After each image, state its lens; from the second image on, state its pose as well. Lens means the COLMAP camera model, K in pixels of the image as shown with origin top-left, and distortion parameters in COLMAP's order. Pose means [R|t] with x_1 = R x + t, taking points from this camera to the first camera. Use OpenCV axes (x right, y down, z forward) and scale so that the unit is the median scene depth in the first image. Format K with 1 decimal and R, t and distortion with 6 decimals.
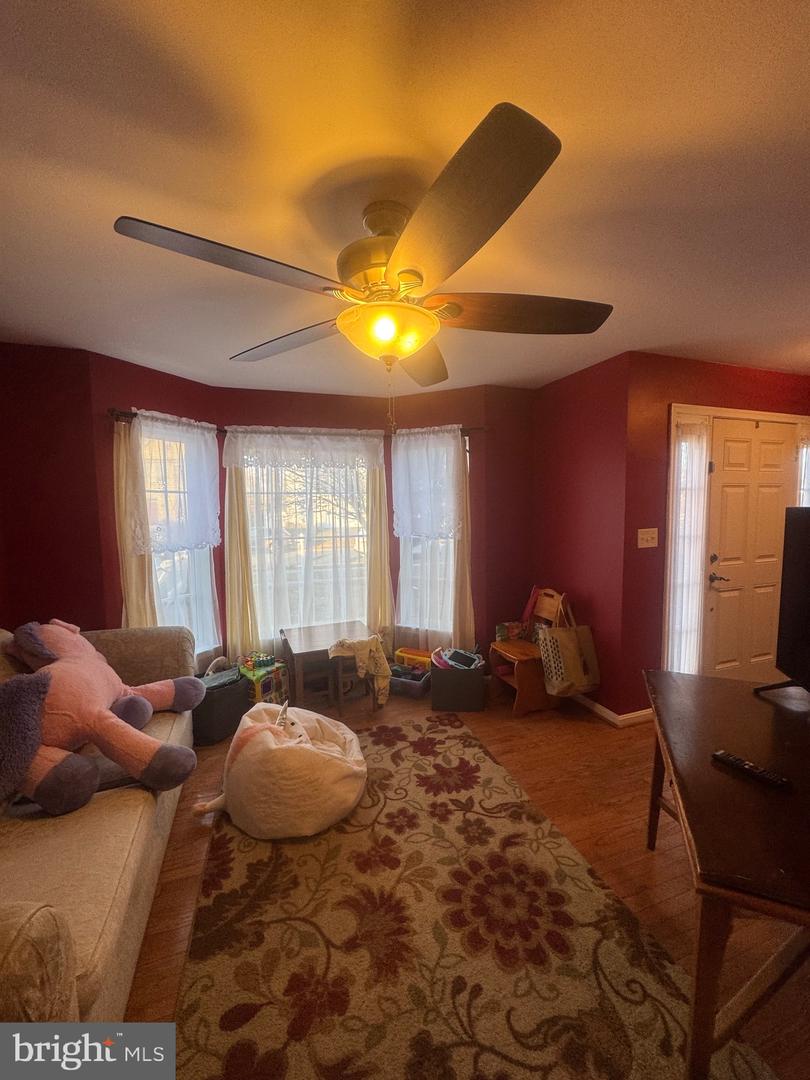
lens RADIAL K [[432.4, 0, 404.6], [0, 432.4, 541.7], [0, 0, 1]] dist [-0.001862, 0.000798]
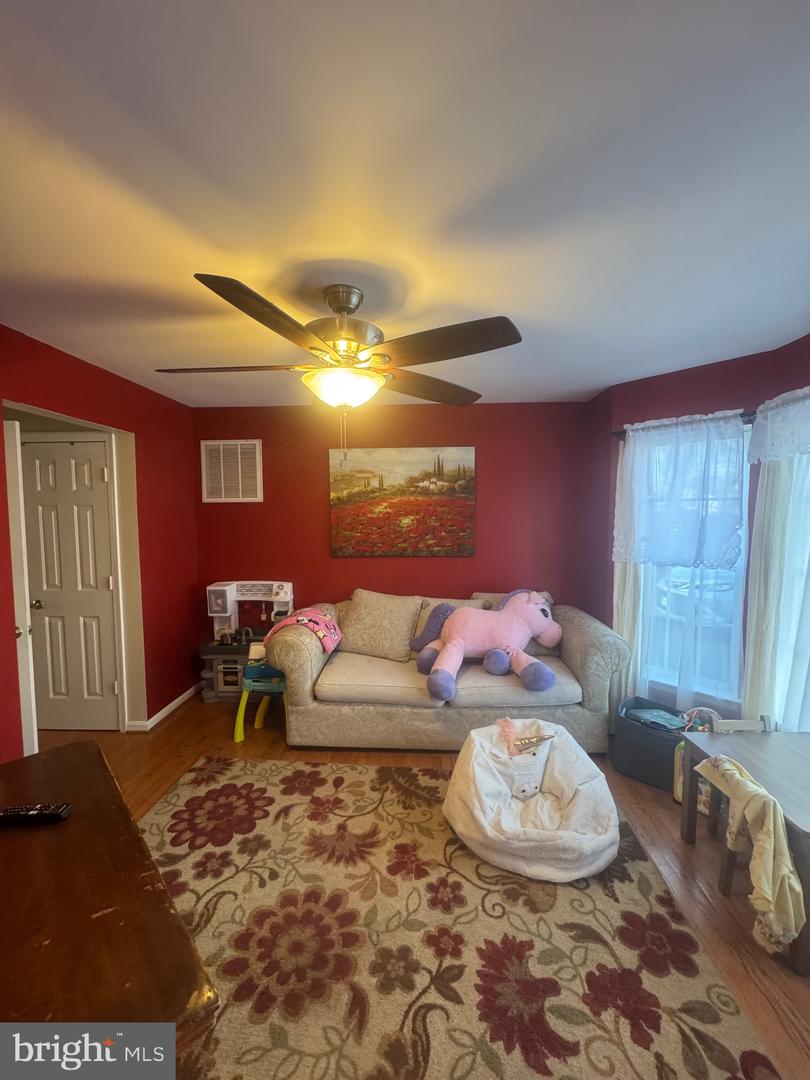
lens RADIAL K [[432.4, 0, 406.8], [0, 432.4, 539.1], [0, 0, 1]] dist [-0.001862, 0.000798]
pose [[-0.377487, 0.075037, -0.922970, 0.862114], [-0.062731, 0.992350, 0.106334, -0.156979], [0.923888, 0.098039, -0.369892, 1.338863]]
